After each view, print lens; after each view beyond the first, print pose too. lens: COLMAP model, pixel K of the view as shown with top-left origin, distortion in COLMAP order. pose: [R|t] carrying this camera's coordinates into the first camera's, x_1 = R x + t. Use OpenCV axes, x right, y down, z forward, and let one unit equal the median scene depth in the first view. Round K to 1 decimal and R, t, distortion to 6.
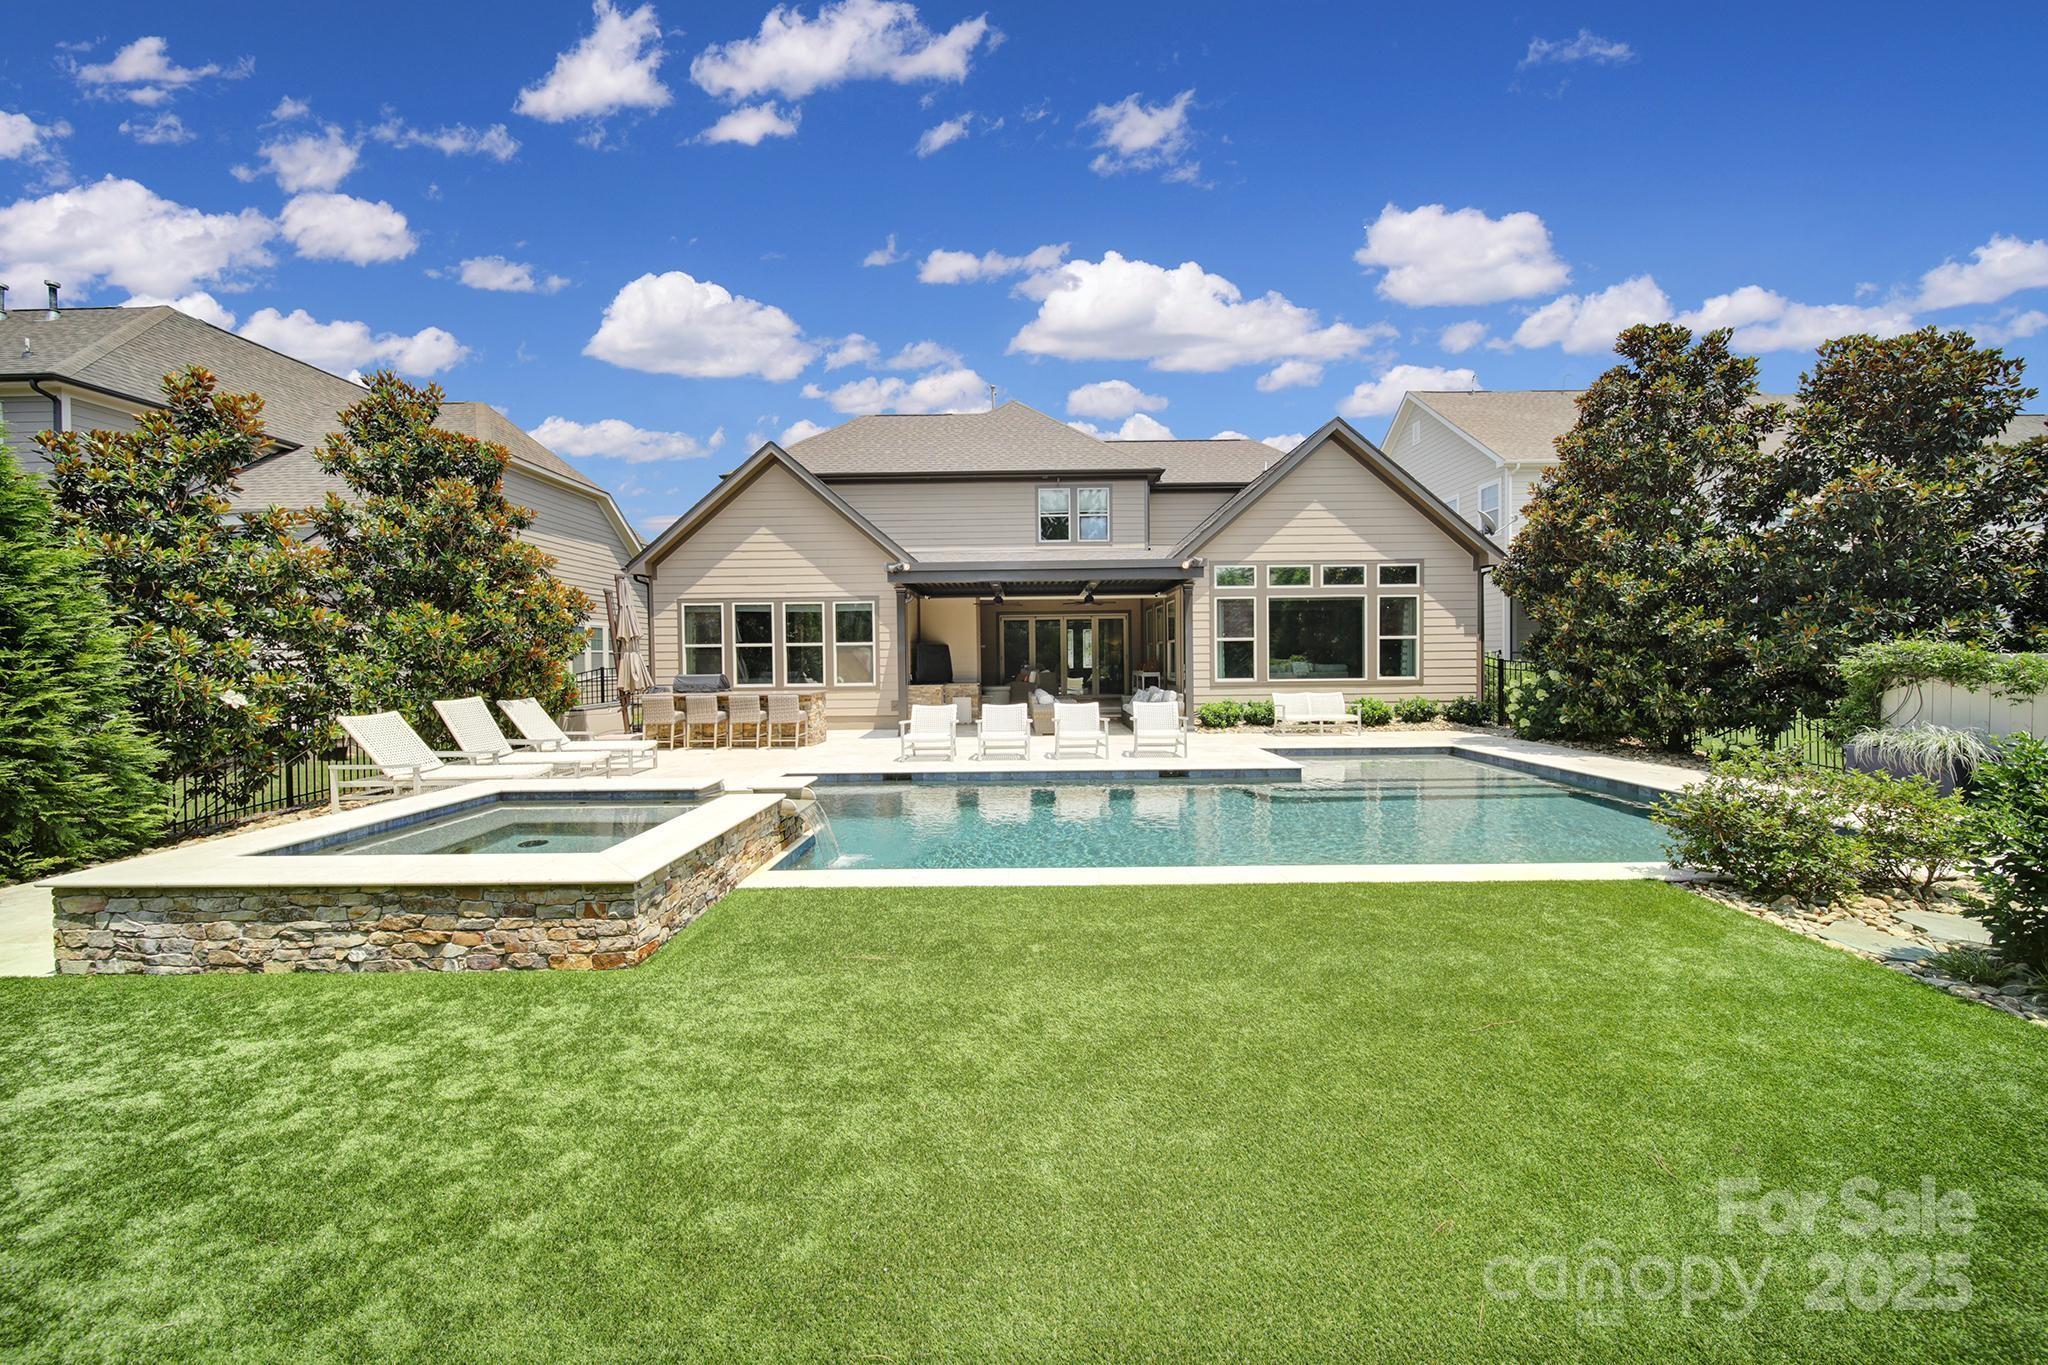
lens RADIAL K [[723.4, 0, 1017.3], [0, 723.4, 671.5], [0, 0, 1]] dist [0.002347, -0.002303]
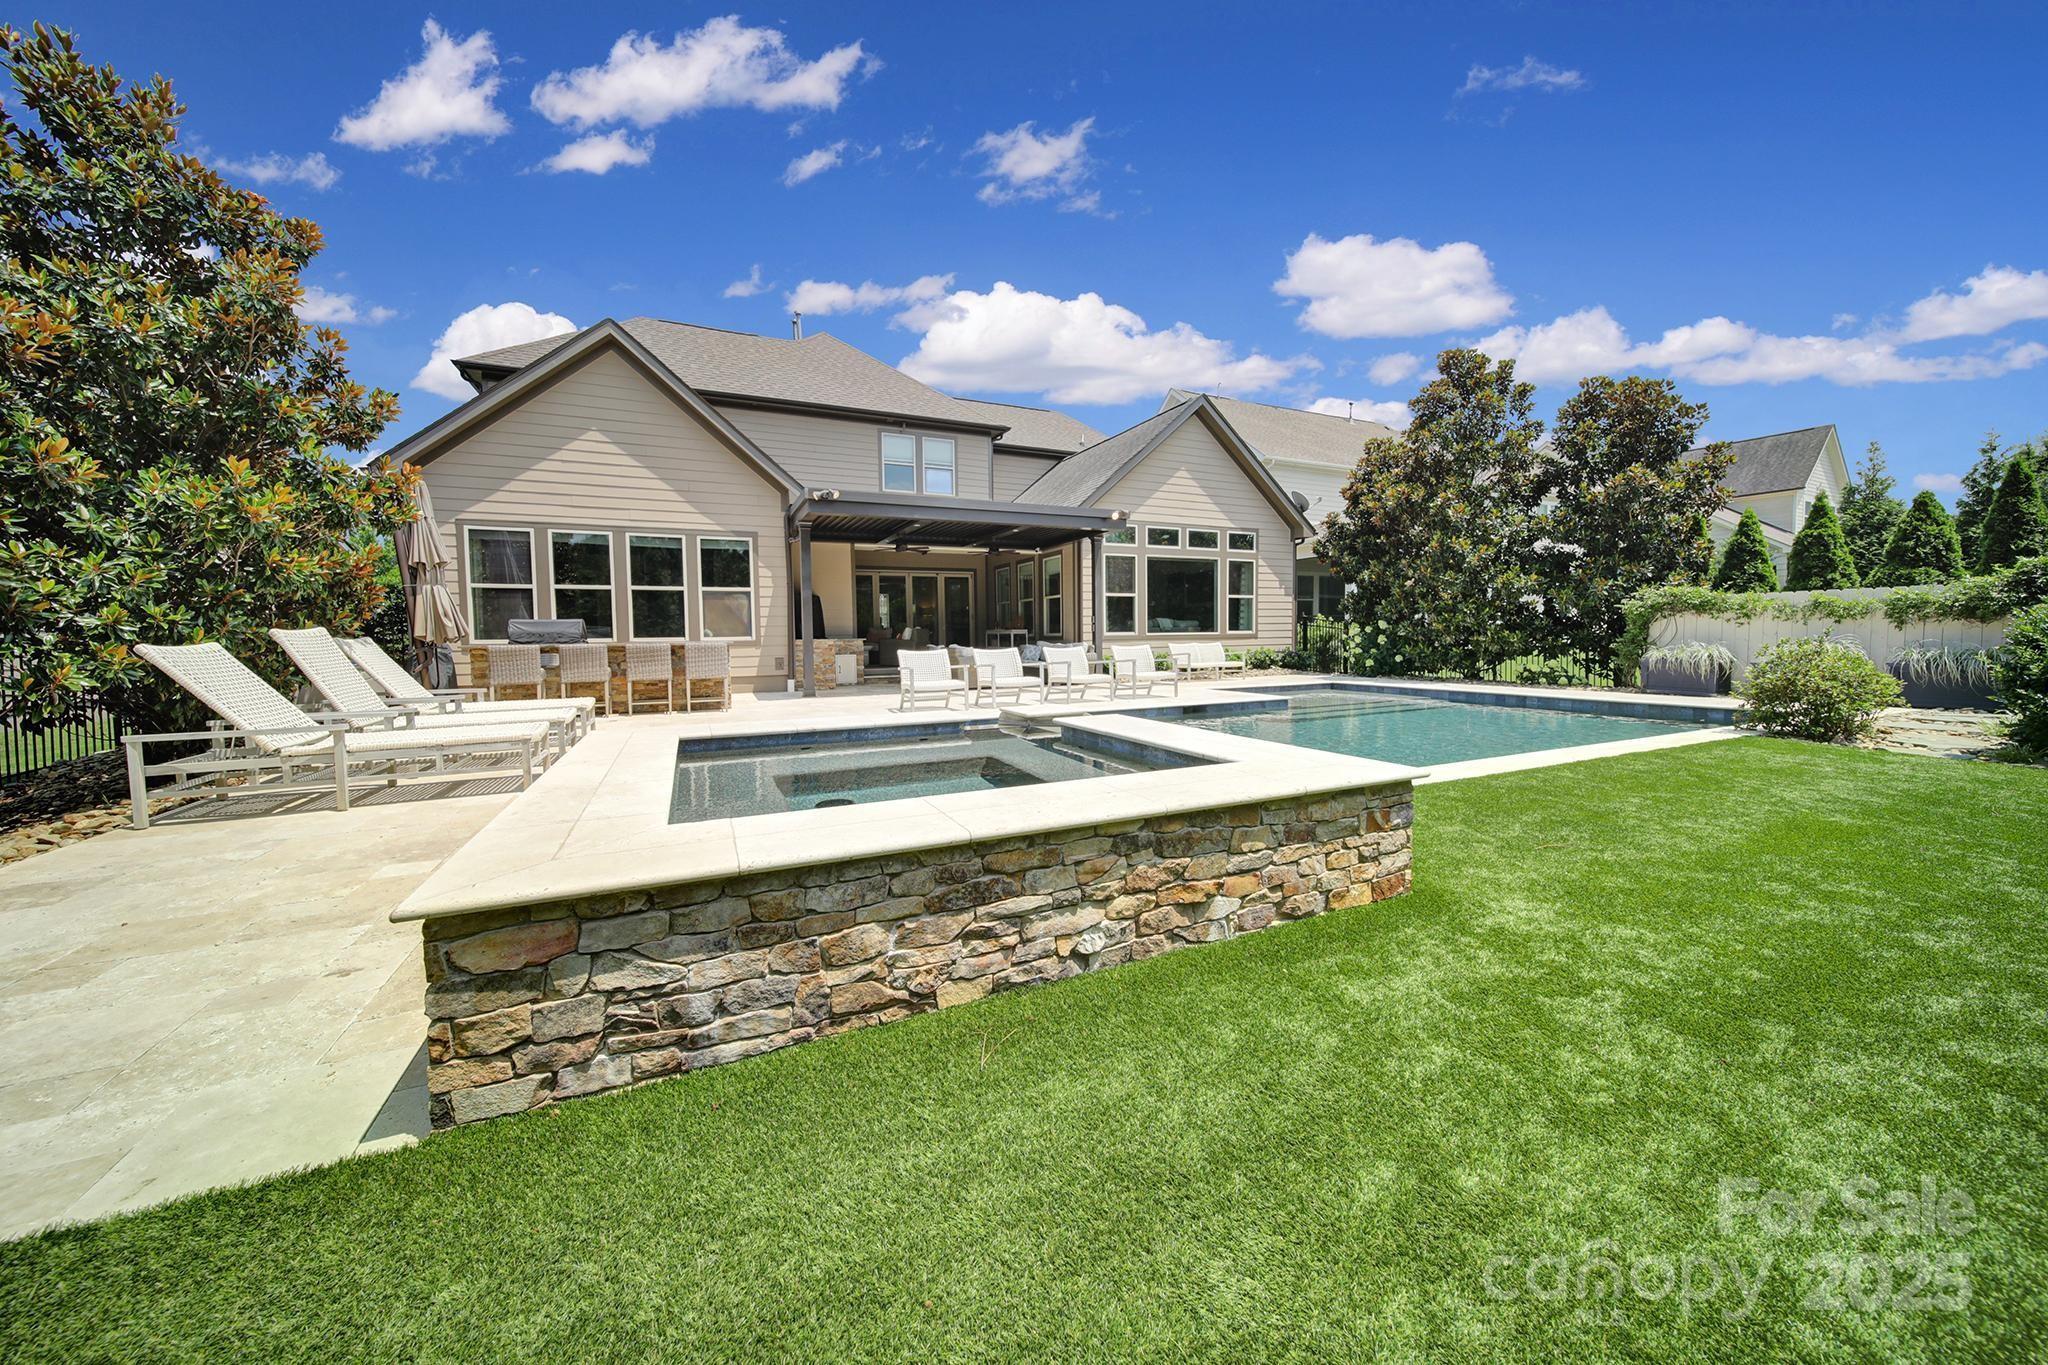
lens RADIAL K [[723.4, 0, 1017.3], [0, 723.4, 671.5], [0, 0, 1]] dist [0.002347, -0.002303]
pose [[0.901017, -0.020804, 0.433284, -0.581486], [0.010127, 0.999586, 0.026936, 0.074103], [-0.433665, -0.019882, 0.900855, 0.238504]]
